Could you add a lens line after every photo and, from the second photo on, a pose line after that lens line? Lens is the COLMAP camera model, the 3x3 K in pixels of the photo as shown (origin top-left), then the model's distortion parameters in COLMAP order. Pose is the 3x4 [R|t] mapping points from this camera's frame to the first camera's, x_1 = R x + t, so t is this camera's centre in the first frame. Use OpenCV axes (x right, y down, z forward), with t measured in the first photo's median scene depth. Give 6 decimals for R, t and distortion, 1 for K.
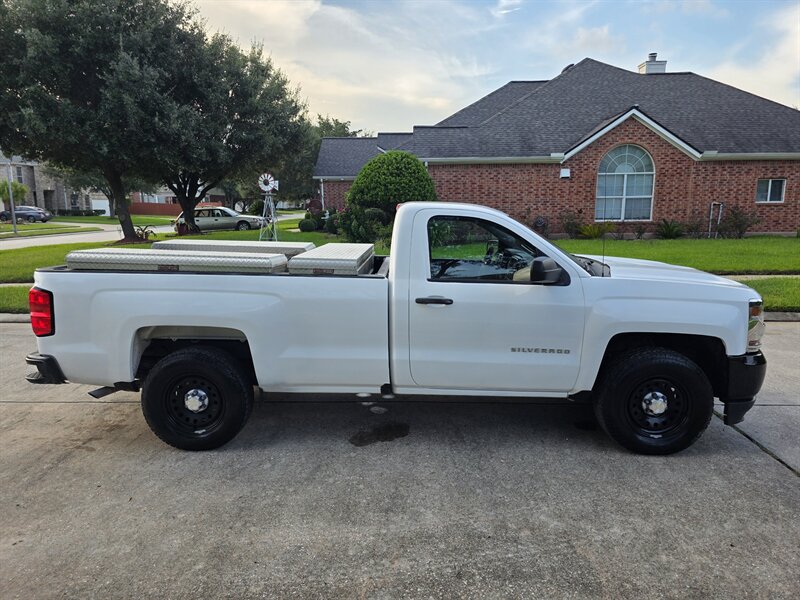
lens RADIAL K [[534.8, 0, 394.2], [0, 534.8, 297.8], [0, 0, 1]] dist [0.062092, -0.059454]
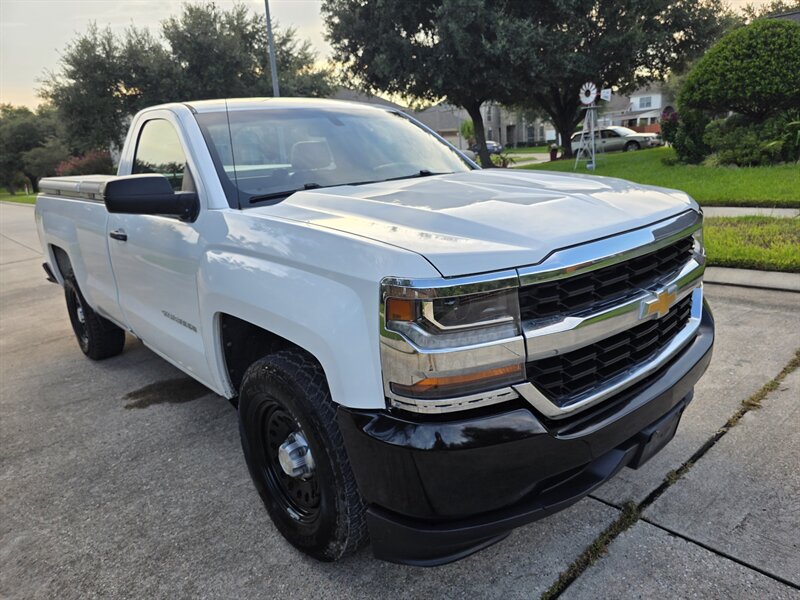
lens RADIAL K [[536.0, 0, 411.8], [0, 536.0, 297.6], [0, 0, 1]] dist [0.058717, -0.056302]
pose [[0.698008, 0.135697, -0.703115, 0.373197], [-0.042286, 0.987979, 0.148695, -0.015890], [0.714840, -0.074058, 0.695355, 0.299026]]
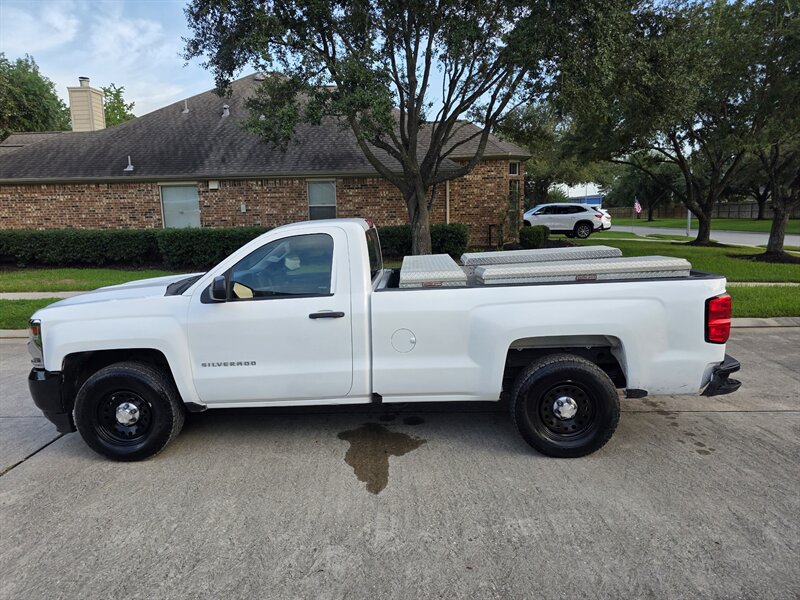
lens RADIAL K [[536.0, 0, 391.8], [0, 536.0, 304.6], [0, 0, 1]] dist [0.058717, -0.056302]
pose [[-0.999433, 0.031344, 0.012274, -0.020199], [0.033616, 0.948204, 0.315878, -0.168648], [-0.001737, 0.316111, -0.948721, 0.994514]]
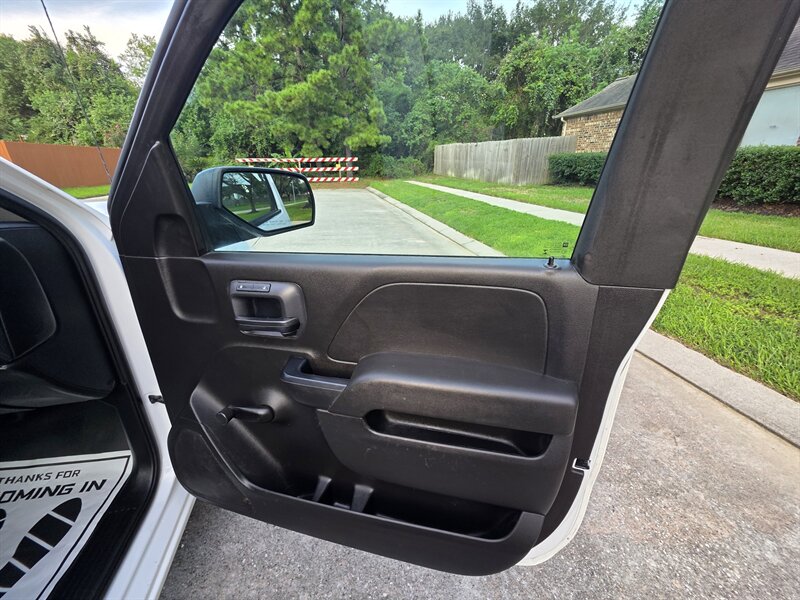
lens RADIAL K [[320.2, 0, 399.0], [0, 320.2, 301.4], [0, 0, 1]] dist [0.003127, -0.000838]
pose [[-0.247398, -0.373399, 0.894074, 0.034812], [0.168453, 0.892130, 0.419199, -0.021373], [-0.954158, 0.254319, -0.157811, 0.345818]]
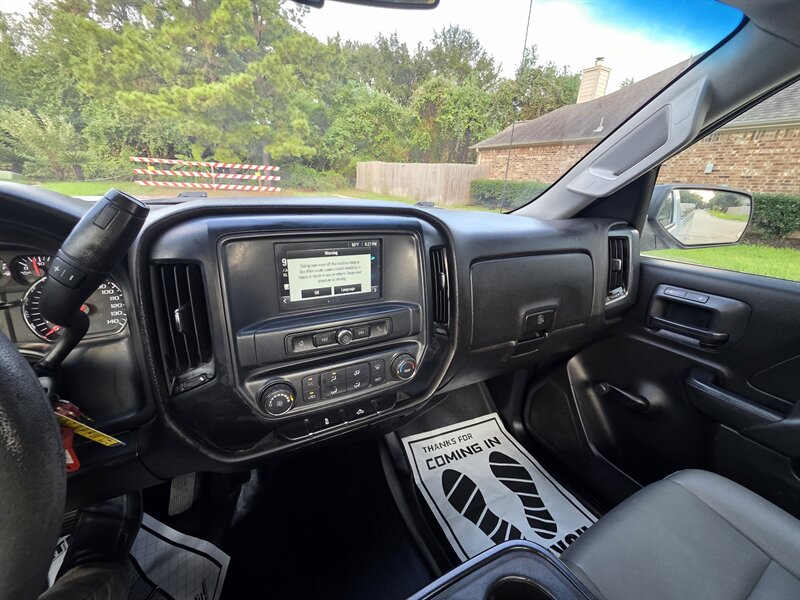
lens RADIAL K [[319.4, 0, 396.8], [0, 319.4, 302.8], [0, 0, 1]] dist [0.001364, -0.000462]
pose [[-0.504887, -0.326193, 0.799179, 0.067122], [0.085876, 0.902274, 0.422525, -0.044737], [-0.858903, 0.281958, -0.427534, 0.506014]]
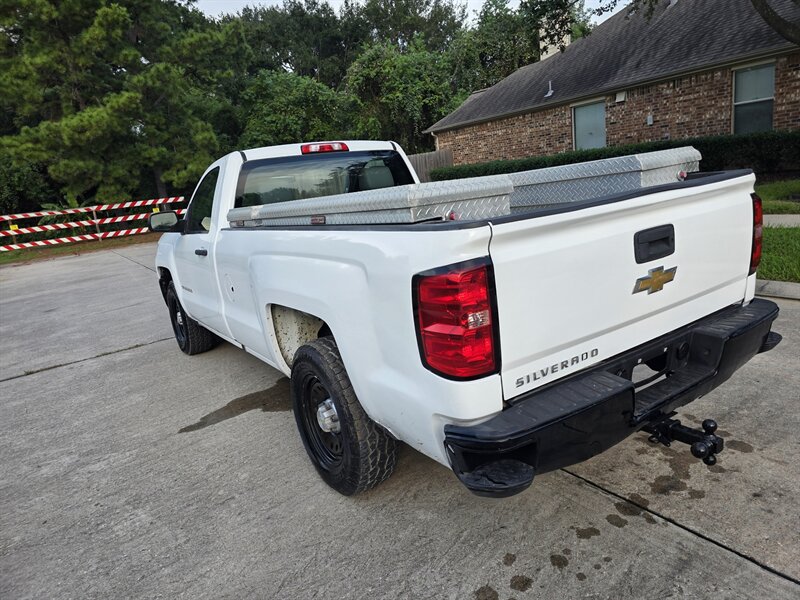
lens RADIAL K [[536.0, 0, 408.1], [0, 536.0, 299.0], [0, 0, 1]] dist [0.058717, -0.056302]
pose [[-0.579665, -0.106136, 0.807913, -0.399225], [0.245926, 0.922462, 0.297632, -0.082712], [-0.776858, 0.371214, -0.508617, 0.703032]]
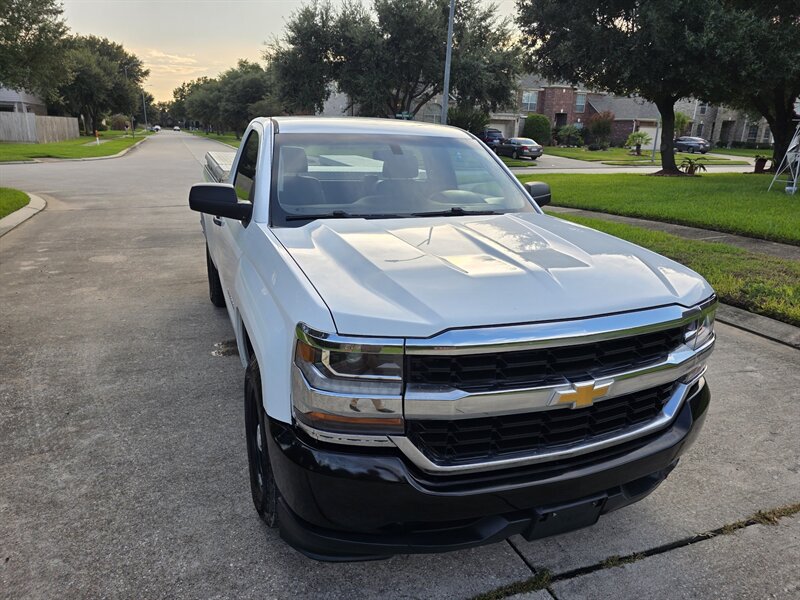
lens RADIAL K [[536.0, 0, 392.3], [0, 536.0, 297.3], [0, 0, 1]] dist [0.058717, -0.056302]
pose [[0.398023, 0.281496, -0.873120, 0.433280], [-0.178491, 0.957332, 0.227278, -0.054893], [0.899844, 0.065382, 0.431285, 0.347637]]
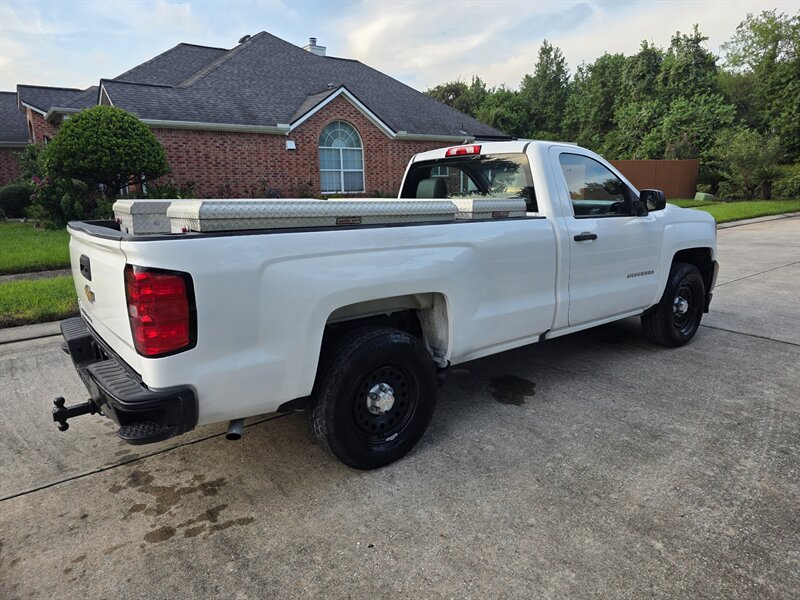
lens RADIAL K [[534.8, 0, 407.3], [0, 534.8, 295.7], [0, 0, 1]] dist [0.062092, -0.059454]
pose [[0.765892, -0.139877, 0.627570, -0.333277], [0.121787, 0.989940, 0.072016, 0.000321], [-0.631330, 0.021273, 0.775222, 0.170594]]
